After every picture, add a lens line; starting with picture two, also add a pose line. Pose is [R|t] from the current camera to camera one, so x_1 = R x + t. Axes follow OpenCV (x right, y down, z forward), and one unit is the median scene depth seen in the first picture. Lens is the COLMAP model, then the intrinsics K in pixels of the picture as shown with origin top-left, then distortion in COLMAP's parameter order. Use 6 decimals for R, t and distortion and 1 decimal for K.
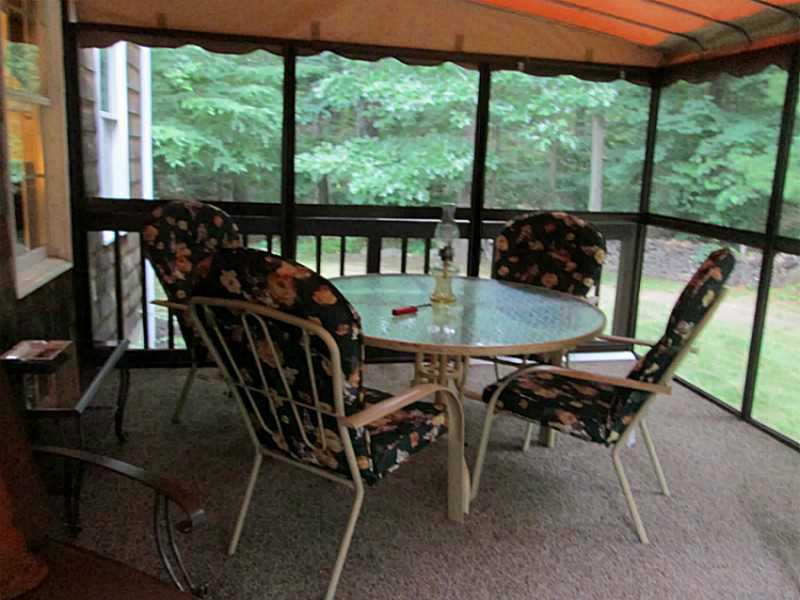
lens RADIAL K [[644.7, 0, 378.8], [0, 644.7, 299.3], [0, 0, 1]] dist [0.127710, -0.277470]
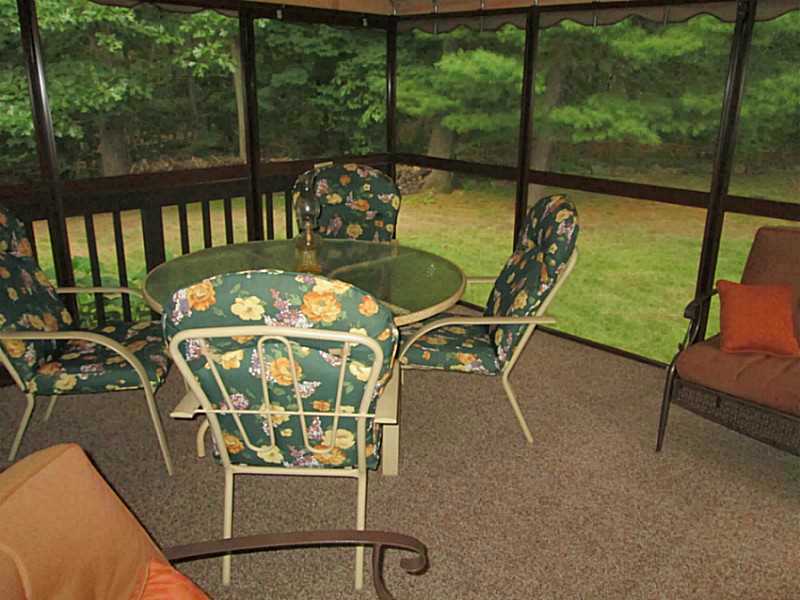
lens RADIAL K [[678.2, 0, 400.4], [0, 678.2, 297.1], [0, 0, 1]] dist [-0.030234, 0.013647]
pose [[0.820442, -0.190615, 0.539019, -0.101728], [0.126889, 0.979981, 0.153416, -0.029298], [-0.557472, -0.057474, 0.828204, 0.015683]]
